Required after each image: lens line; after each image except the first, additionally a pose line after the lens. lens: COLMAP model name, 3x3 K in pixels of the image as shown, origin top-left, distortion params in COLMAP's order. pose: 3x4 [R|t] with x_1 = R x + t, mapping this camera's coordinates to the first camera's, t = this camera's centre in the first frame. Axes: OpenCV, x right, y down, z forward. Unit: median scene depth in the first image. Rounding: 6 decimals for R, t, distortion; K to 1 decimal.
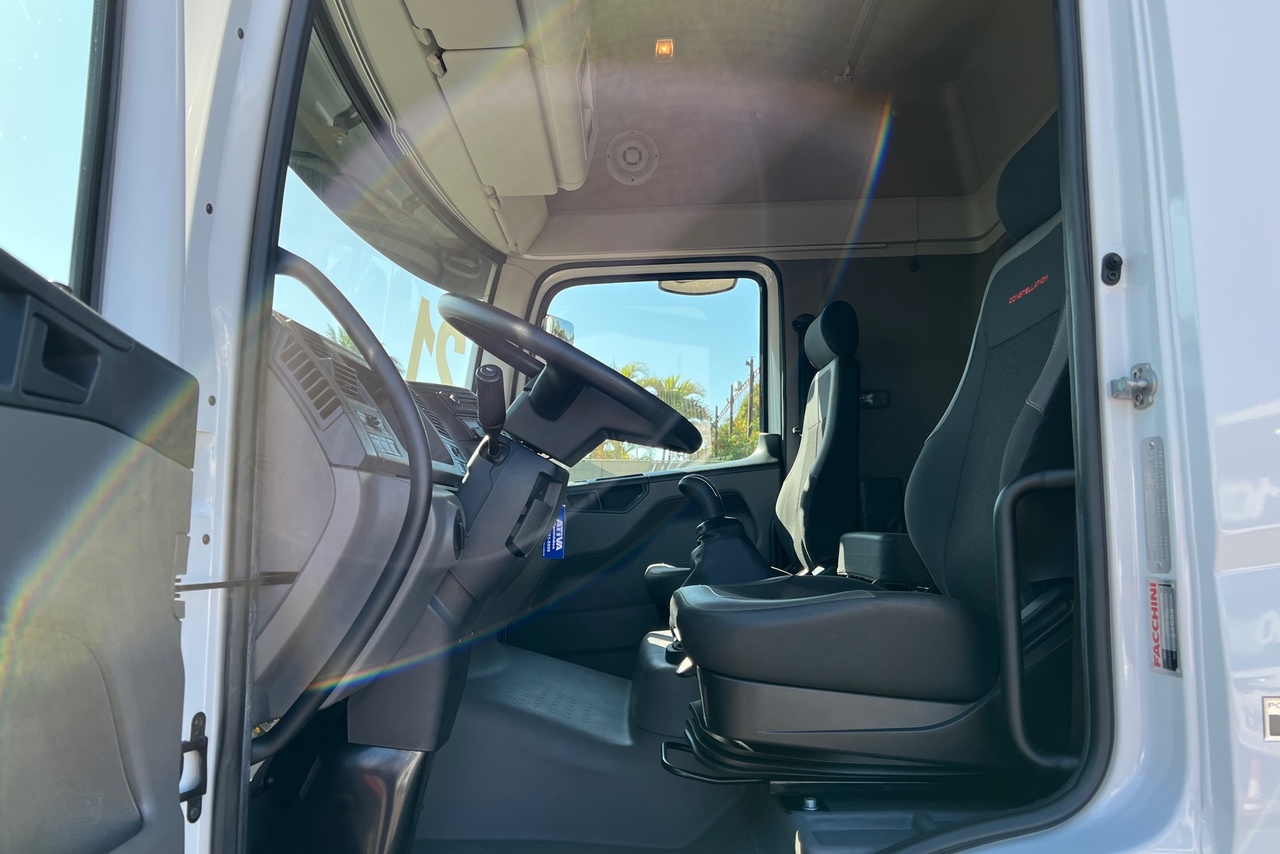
lens RADIAL K [[965.7, 0, 640.0], [0, 965.7, 427.0], [0, 0, 1]] dist [0.013043, -0.002948]
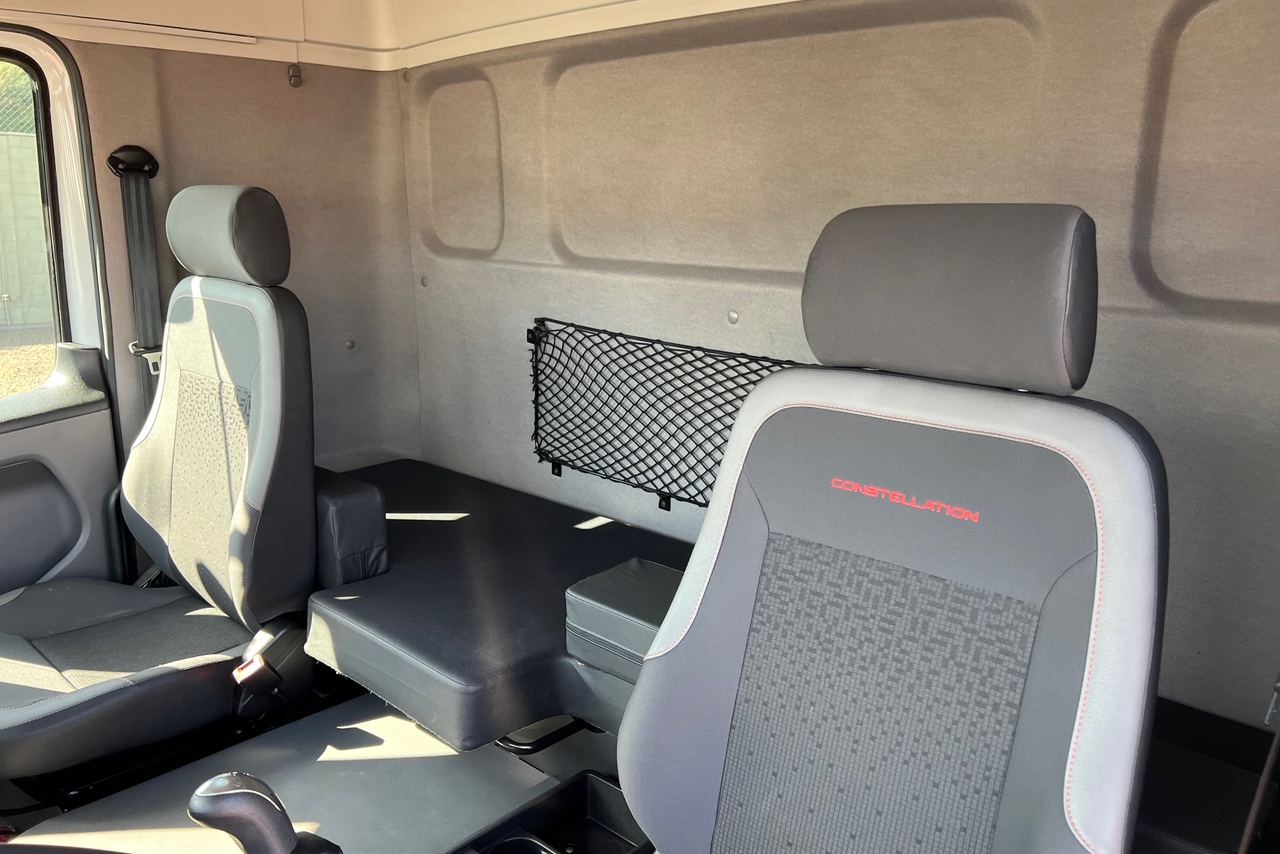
lens RADIAL K [[965.7, 0, 640.0], [0, 965.7, 427.0], [0, 0, 1]] dist [0.013043, -0.002948]
pose [[0.679961, -0.144394, 0.718891, -0.072655], [-0.108305, 0.949887, 0.293231, -0.163579], [-0.725206, -0.277245, 0.630247, 0.346409]]
